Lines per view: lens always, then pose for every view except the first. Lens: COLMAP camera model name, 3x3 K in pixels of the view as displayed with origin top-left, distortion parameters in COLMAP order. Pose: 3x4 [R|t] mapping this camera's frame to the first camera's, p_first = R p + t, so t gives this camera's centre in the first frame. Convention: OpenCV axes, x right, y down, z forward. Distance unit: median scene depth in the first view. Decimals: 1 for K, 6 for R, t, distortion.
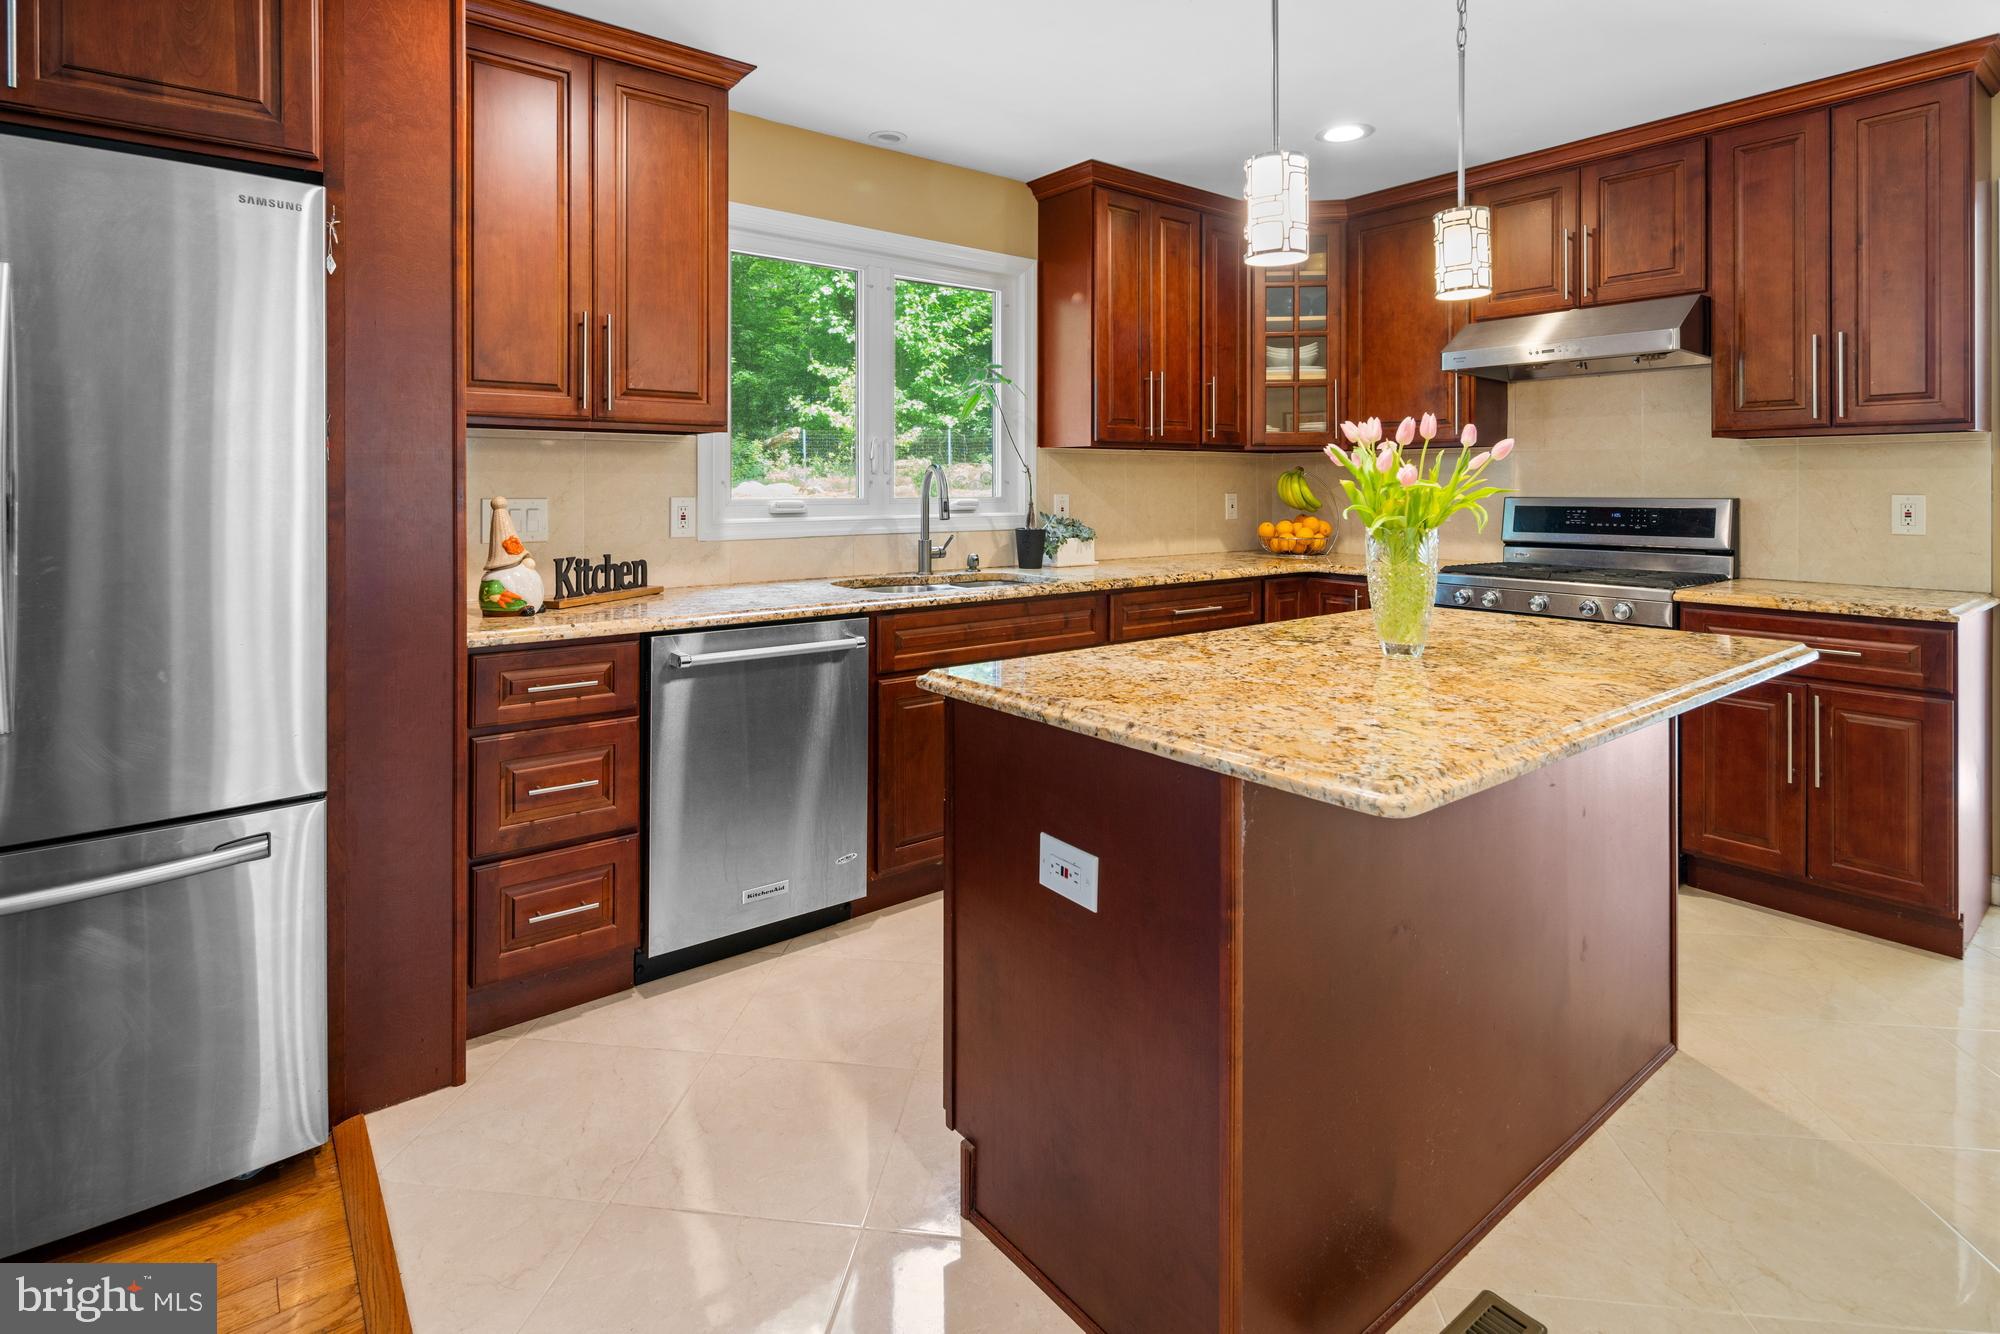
lens RADIAL K [[993.6, 0, 980.1], [0, 993.6, 484.3], [0, 0, 1]] dist [0.003166, -0.001383]
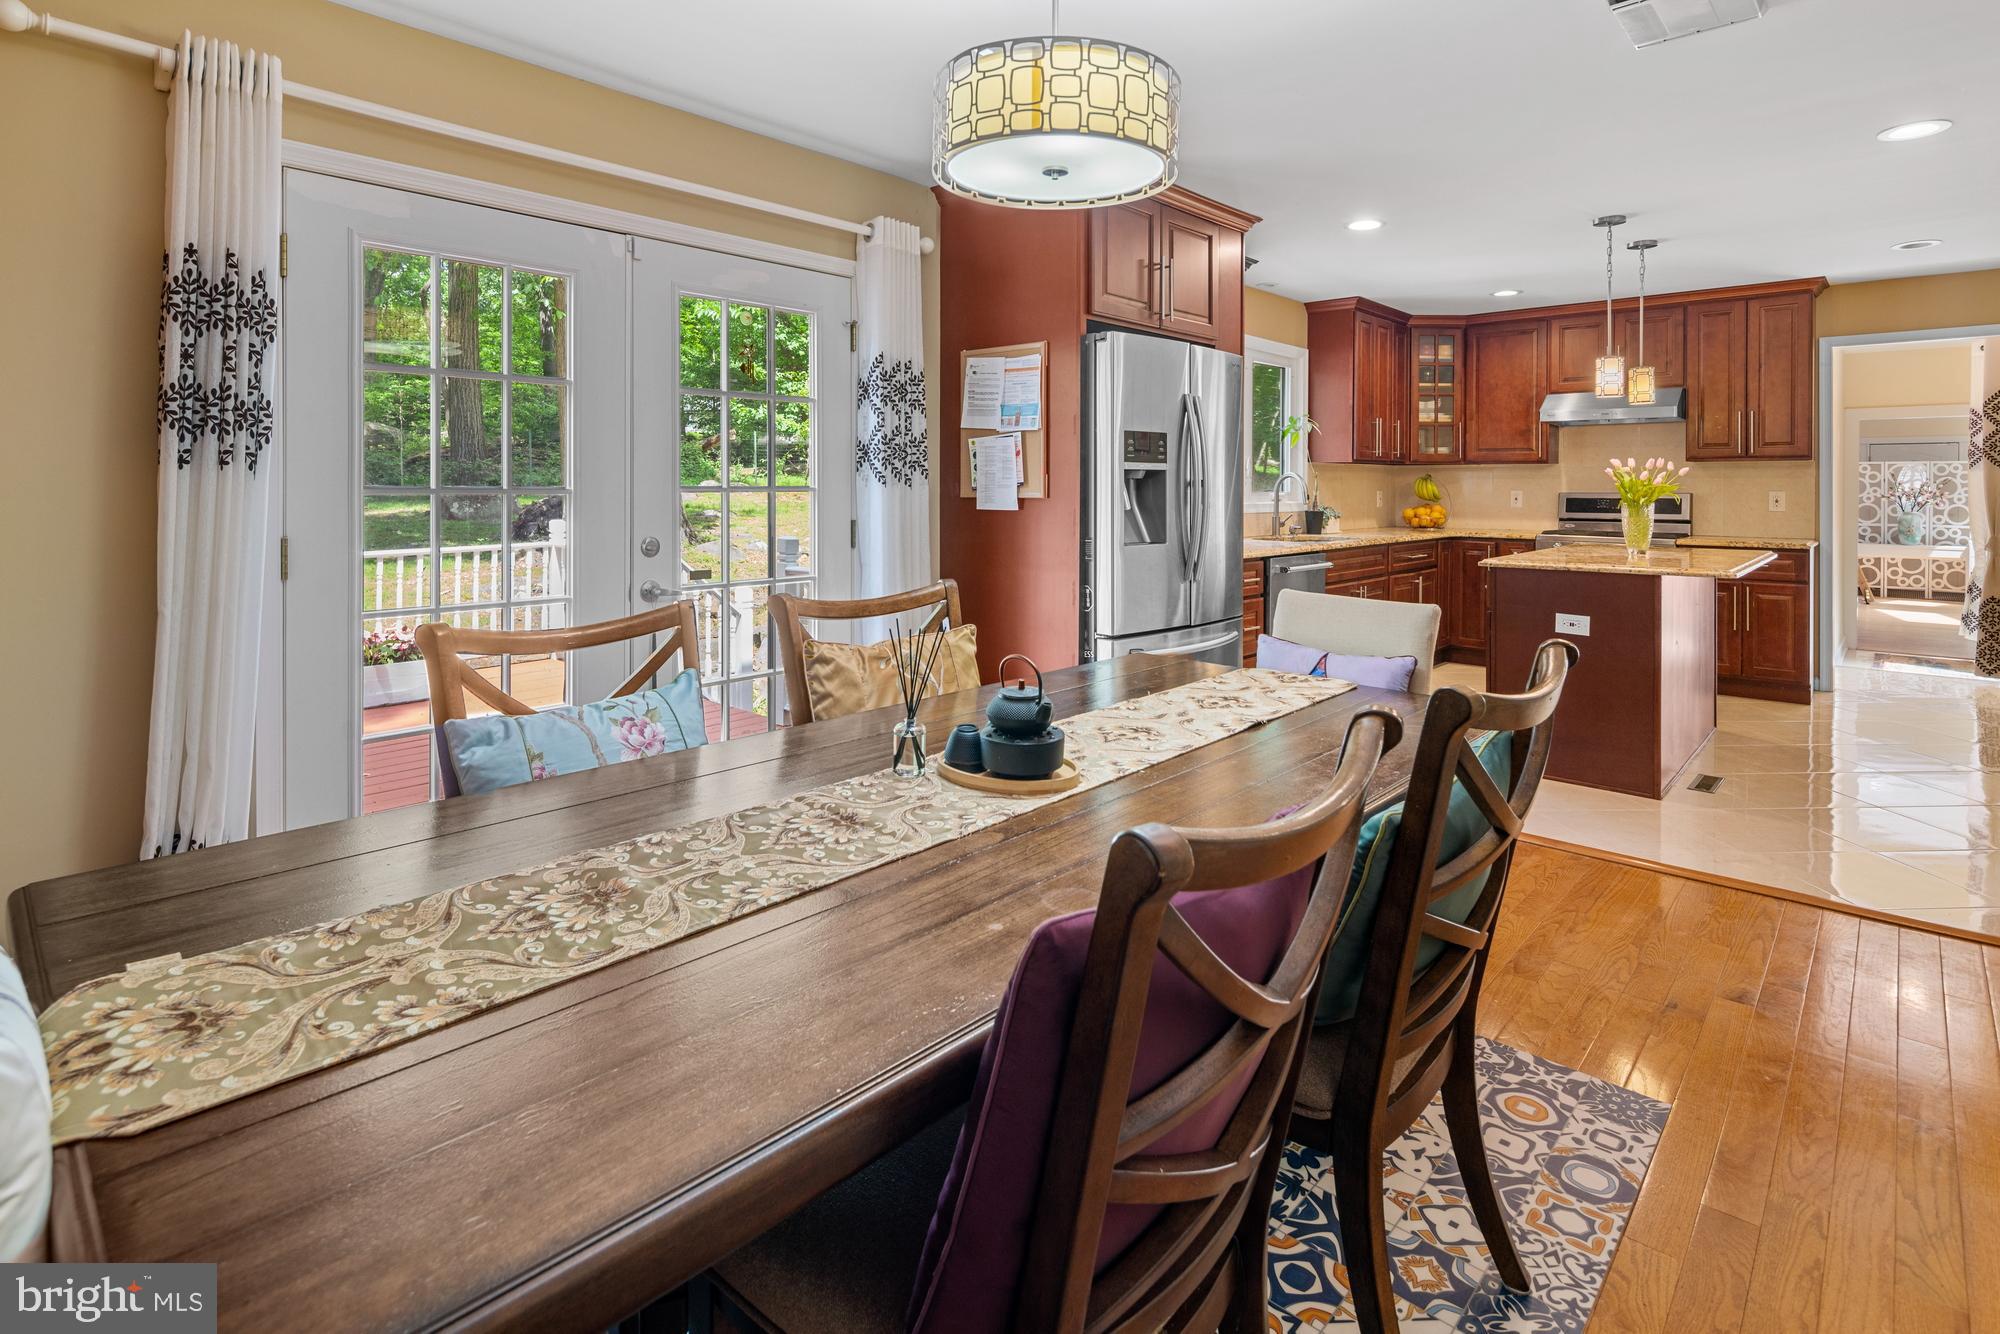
lens RADIAL K [[985.6, 0, 993.5], [0, 985.6, 487.0], [0, 0, 1]] dist [0.001938, -0.001087]
pose [[0.986244, 0.003931, 0.165252, -0.881714], [-0.004428, 0.999987, 0.002639, 0.003082], [-0.165239, -0.003335, 0.986248, -0.647076]]
